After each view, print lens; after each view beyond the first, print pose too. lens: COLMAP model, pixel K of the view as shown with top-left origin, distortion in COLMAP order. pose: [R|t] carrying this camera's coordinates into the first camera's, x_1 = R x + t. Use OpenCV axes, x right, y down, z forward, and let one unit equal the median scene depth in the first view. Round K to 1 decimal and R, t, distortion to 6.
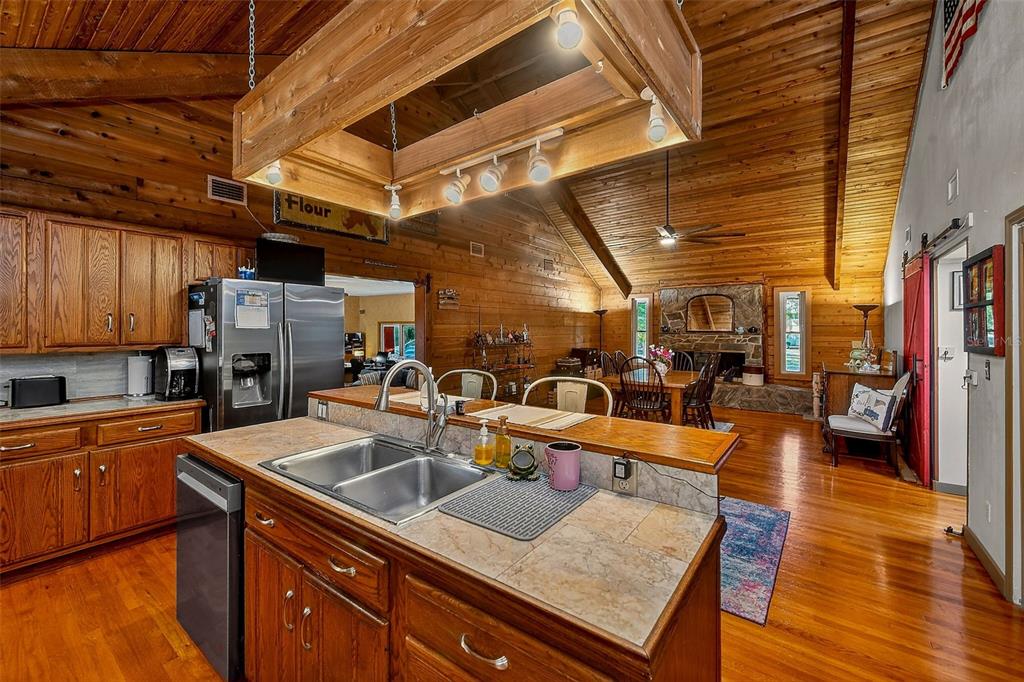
lens RADIAL K [[416.2, 0, 509.3], [0, 416.2, 327.8], [0, 0, 1]] dist [-0.001431, -0.000376]
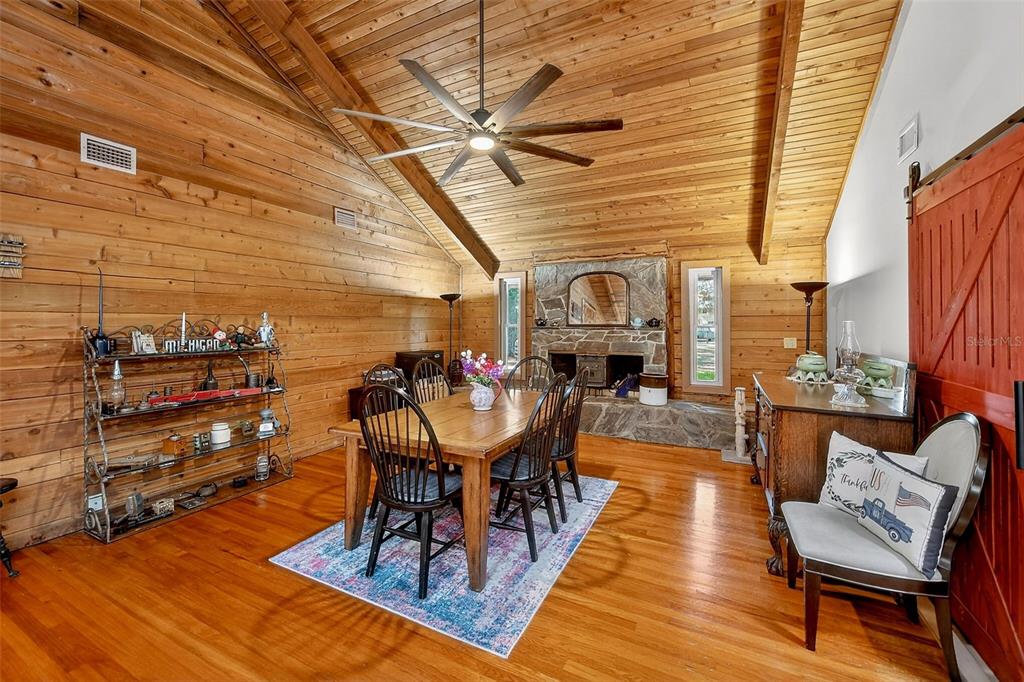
lens RADIAL K [[412.9, 0, 518.0], [0, 412.9, 320.7], [0, 0, 1]] dist [0.001455, -0.000033]
pose [[0.983496, -0.002199, 0.180918, 0.274623], [0.002882, 0.999990, -0.003515, 0.004518], [-0.180909, 0.003979, 0.983492, 0.418436]]
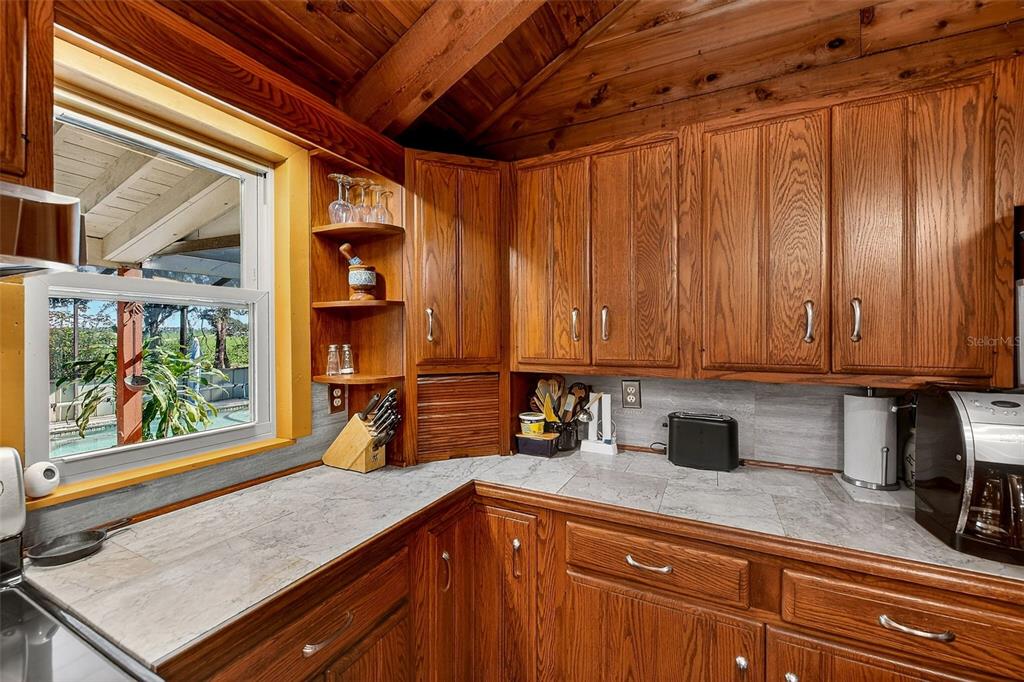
lens RADIAL K [[411.0, 0, 512.2], [0, 411.0, 337.4], [0, 0, 1]] dist [0.000155, 0.000013]
pose [[0.181464, 0.002733, -0.983394, -0.244945], [0.000961, 0.999995, 0.002956, 0.001423], [0.983397, -0.001482, 0.181460, 0.254111]]
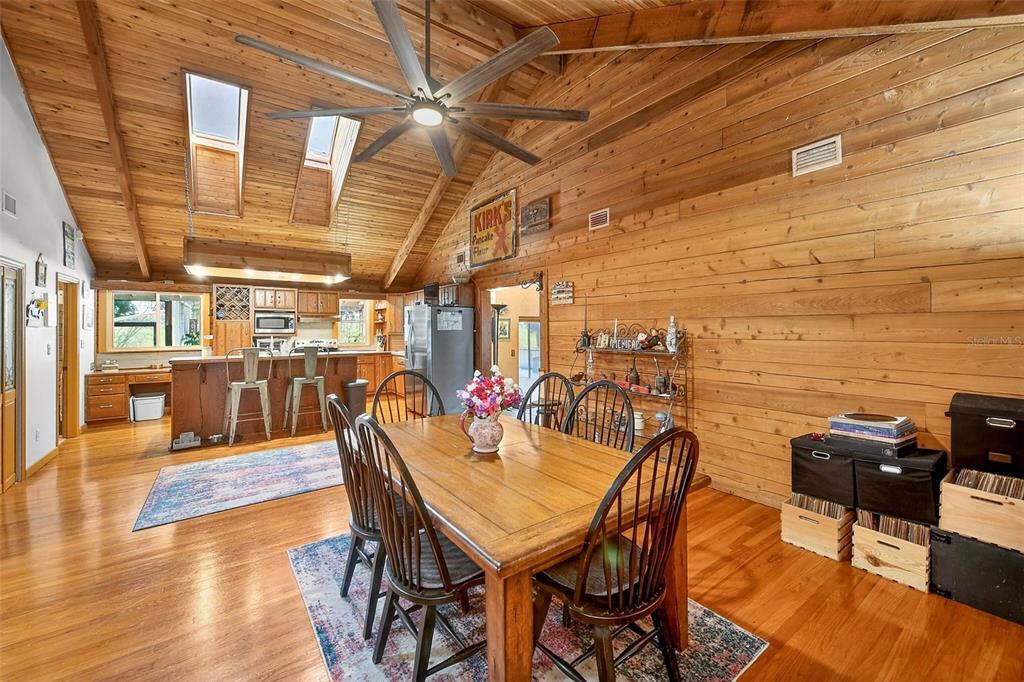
lens RADIAL K [[407.1, 0, 521.7], [0, 407.1, 326.6], [0, 0, 1]] dist [-0.000959, -0.000406]
pose [[-0.279394, -0.002521, -0.960173, 0.613370], [0.005828, 0.999974, -0.004322, 0.005775], [0.960159, -0.006804, -0.279372, 0.993023]]
